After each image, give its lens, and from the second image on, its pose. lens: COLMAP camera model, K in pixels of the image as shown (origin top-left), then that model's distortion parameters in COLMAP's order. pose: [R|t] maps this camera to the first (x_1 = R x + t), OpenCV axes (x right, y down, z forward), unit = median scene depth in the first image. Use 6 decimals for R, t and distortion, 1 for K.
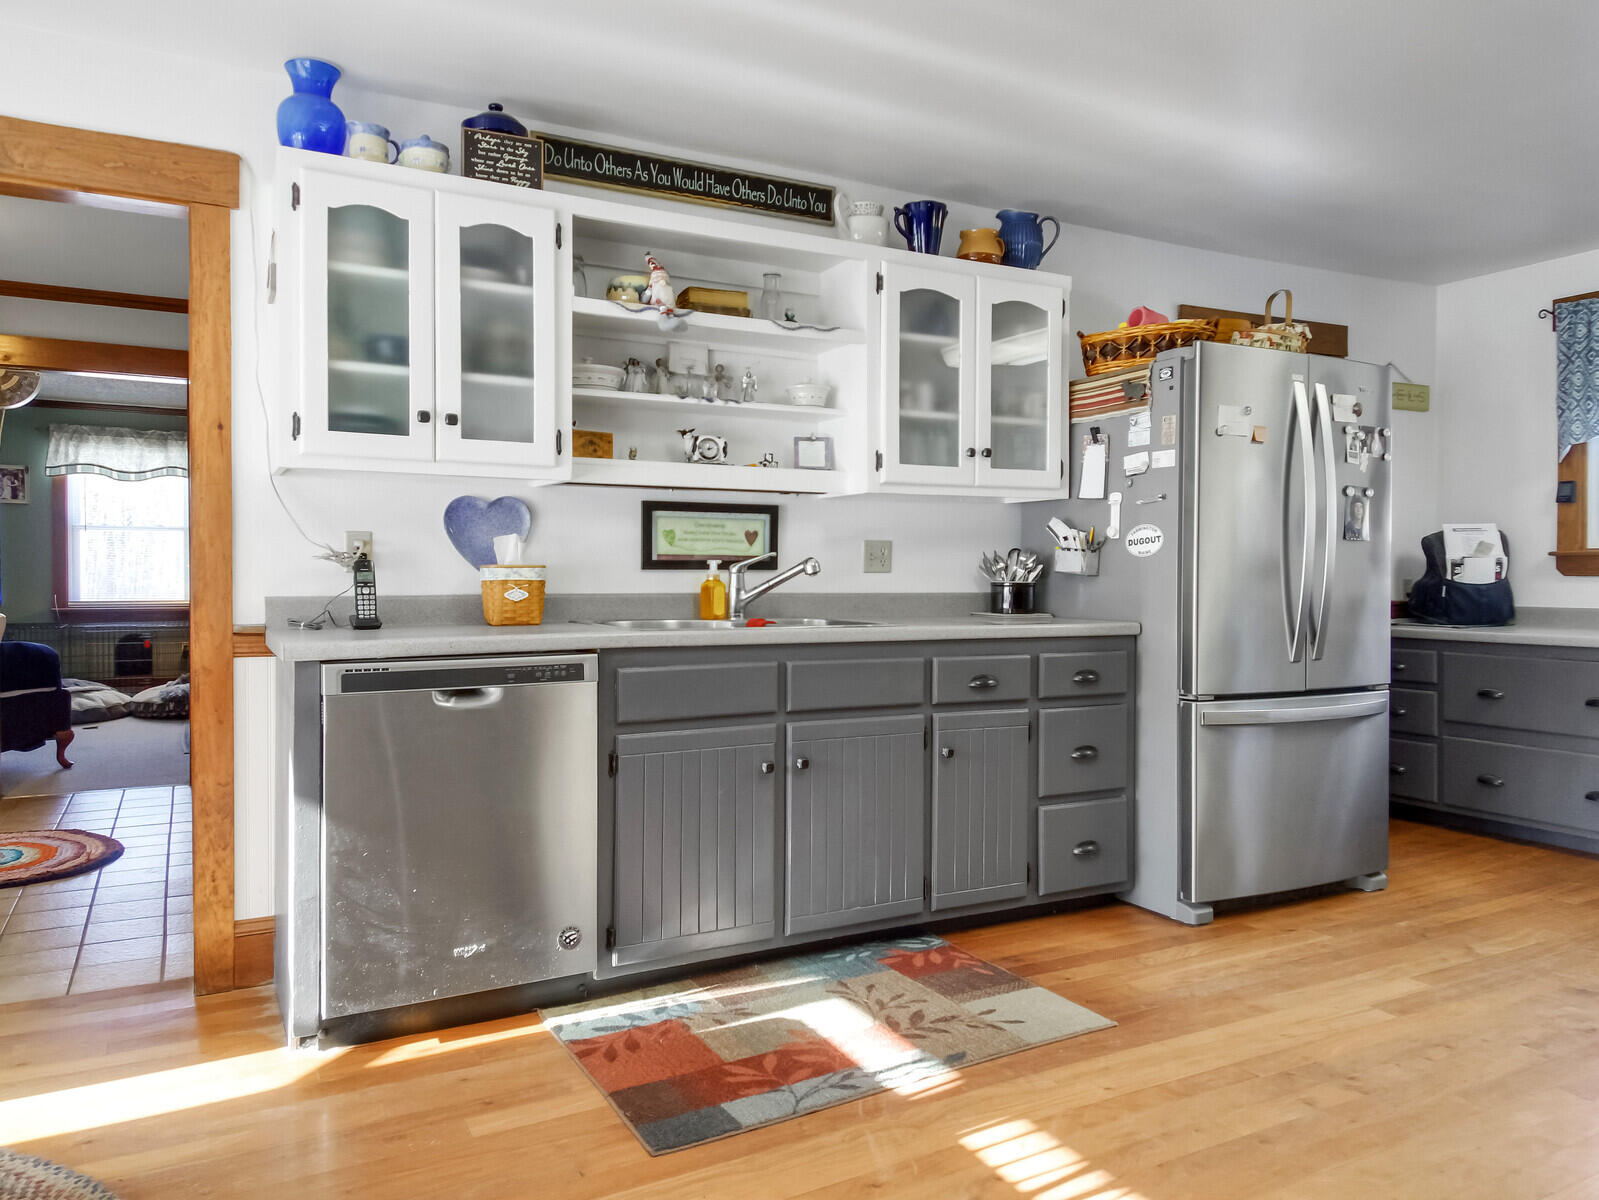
lens RADIAL K [[1126.0, 0, 800.7], [0, 1126.0, 588.8], [0, 0, 1]] dist [0.123269, -0.156011]
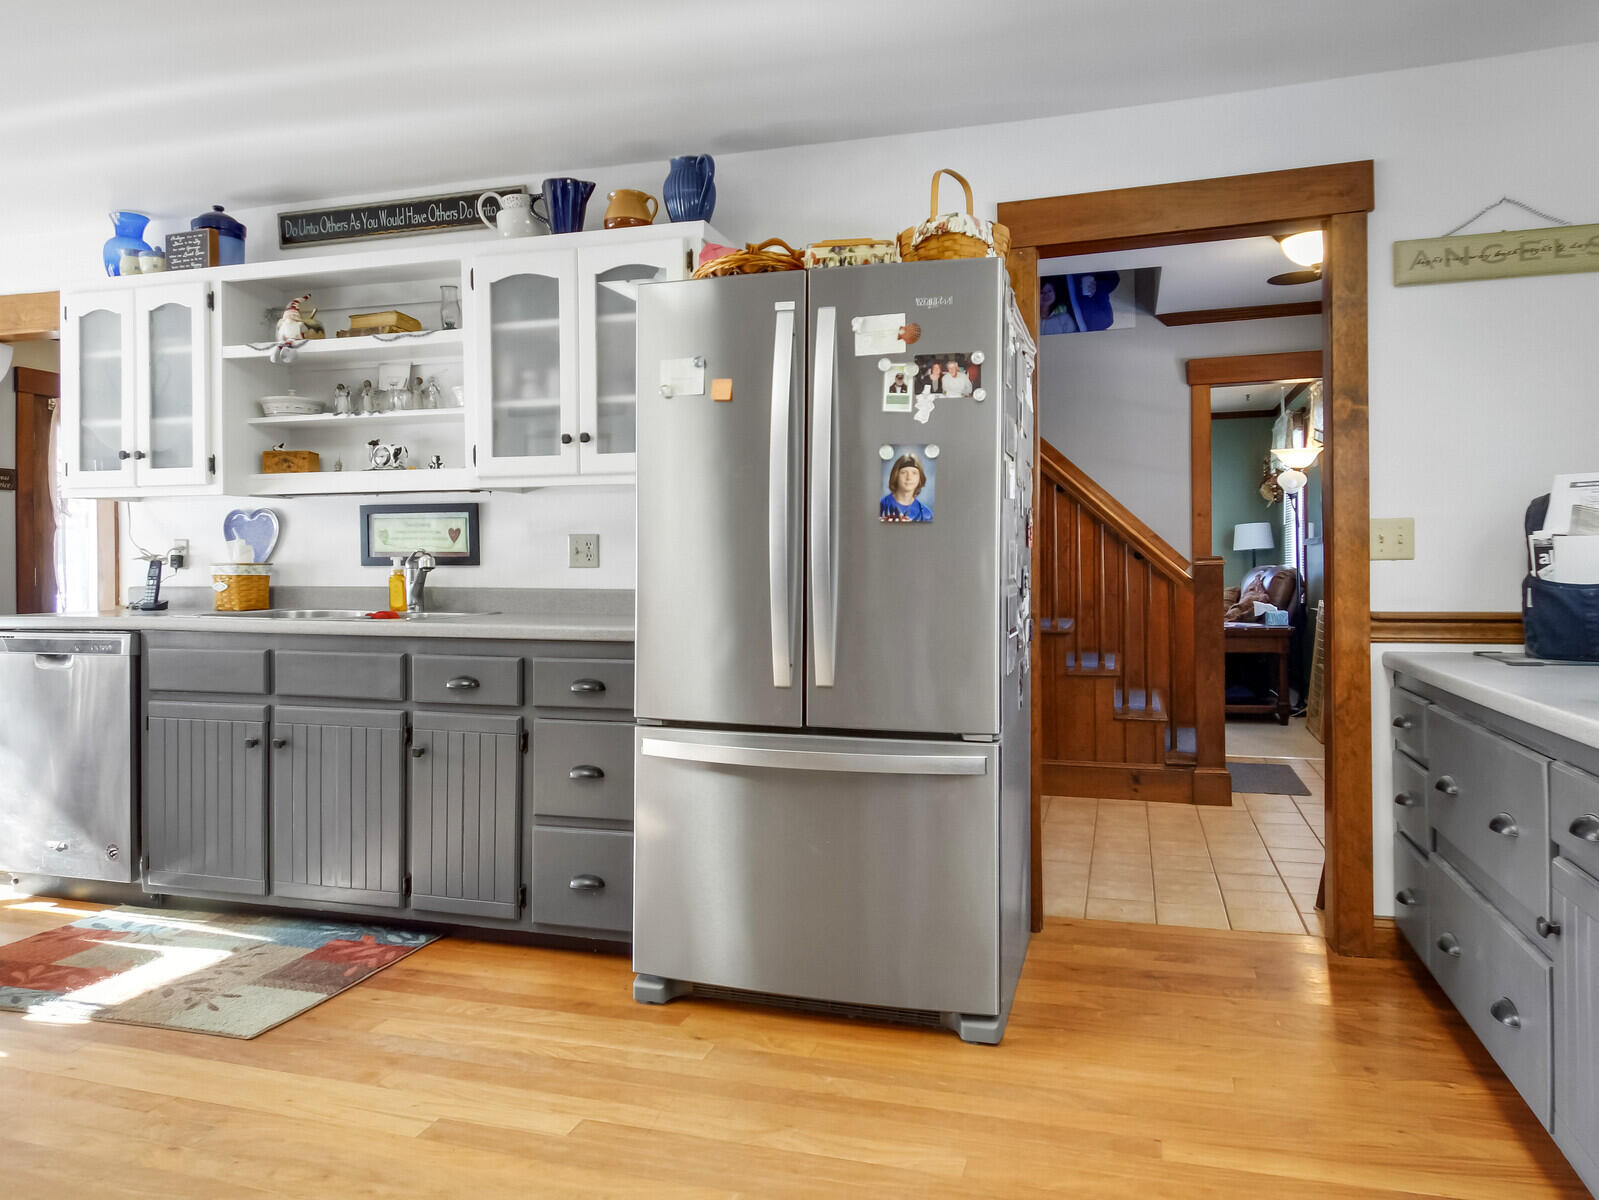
lens RADIAL K [[1122.0, 0, 795.9], [0, 1122.0, 581.0], [0, 0, 1]] dist [0.055318, -0.065394]
pose [[0.699207, 0.004663, -0.714904, 1.013798], [-0.007297, 0.999973, -0.000614, -0.004243], [0.714882, 0.005646, 0.699222, 0.528904]]
